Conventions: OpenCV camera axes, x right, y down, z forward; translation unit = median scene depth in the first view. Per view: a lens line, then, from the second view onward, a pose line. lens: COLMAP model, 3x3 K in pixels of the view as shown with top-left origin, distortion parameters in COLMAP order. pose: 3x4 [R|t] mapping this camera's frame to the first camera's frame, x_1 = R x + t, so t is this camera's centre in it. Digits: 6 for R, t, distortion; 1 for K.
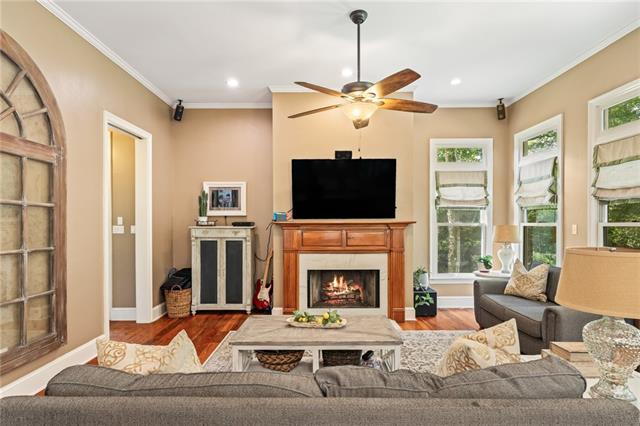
lens RADIAL K [[342.9, 0, 318.8], [0, 342.9, 219.6], [0, 0, 1]] dist [0.001961, -0.000053]
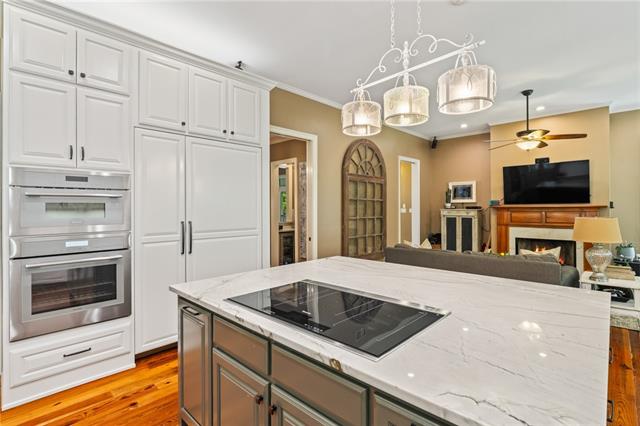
lens RADIAL K [[297.9, 0, 319.1], [0, 297.9, 208.9], [0, 0, 1]] dist [-0.010505, 0.000597]
pose [[0.708064, 0.002283, -0.706145, 0.282155], [0.009153, 0.999881, 0.012411, -0.006524], [0.706089, -0.015251, 0.707959, -0.558773]]
